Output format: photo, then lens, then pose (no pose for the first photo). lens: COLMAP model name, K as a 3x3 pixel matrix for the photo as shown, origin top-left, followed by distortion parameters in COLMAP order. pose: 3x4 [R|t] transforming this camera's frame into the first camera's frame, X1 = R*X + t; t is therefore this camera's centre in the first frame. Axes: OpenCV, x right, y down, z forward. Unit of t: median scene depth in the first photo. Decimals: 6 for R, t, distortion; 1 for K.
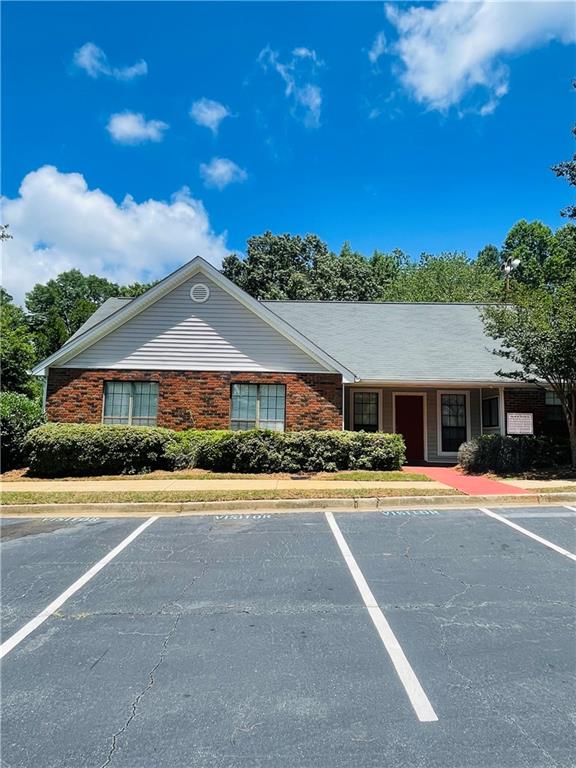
lens RADIAL K [[477.9, 0, 288.0], [0, 477.9, 384.0], [0, 0, 1]] dist [-0.002170, -0.006078]
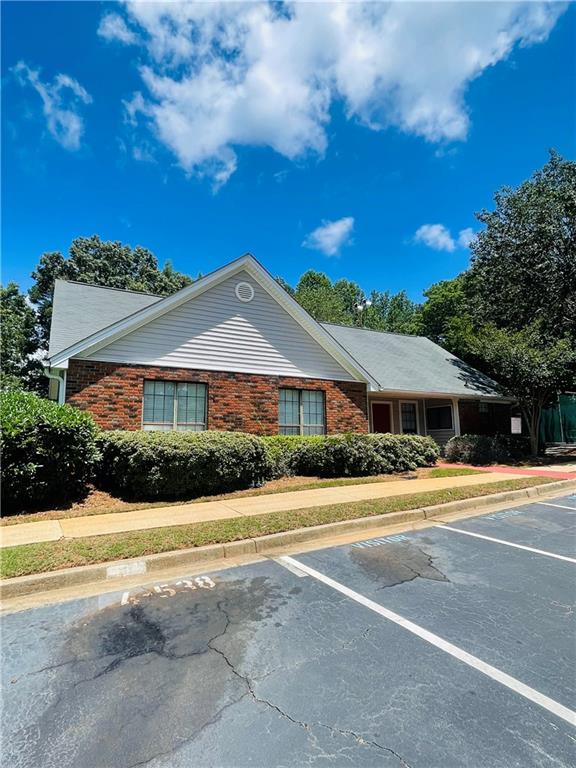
lens RADIAL K [[422.0, 0, 288.0], [0, 422.0, 384.0], [0, 0, 1]] dist [0.002632, 0.000041]
pose [[0.863835, 0.041363, 0.502073, -0.540151], [-0.027462, 0.999008, -0.035054, 0.020410], [-0.503025, 0.016493, 0.864114, 0.239702]]
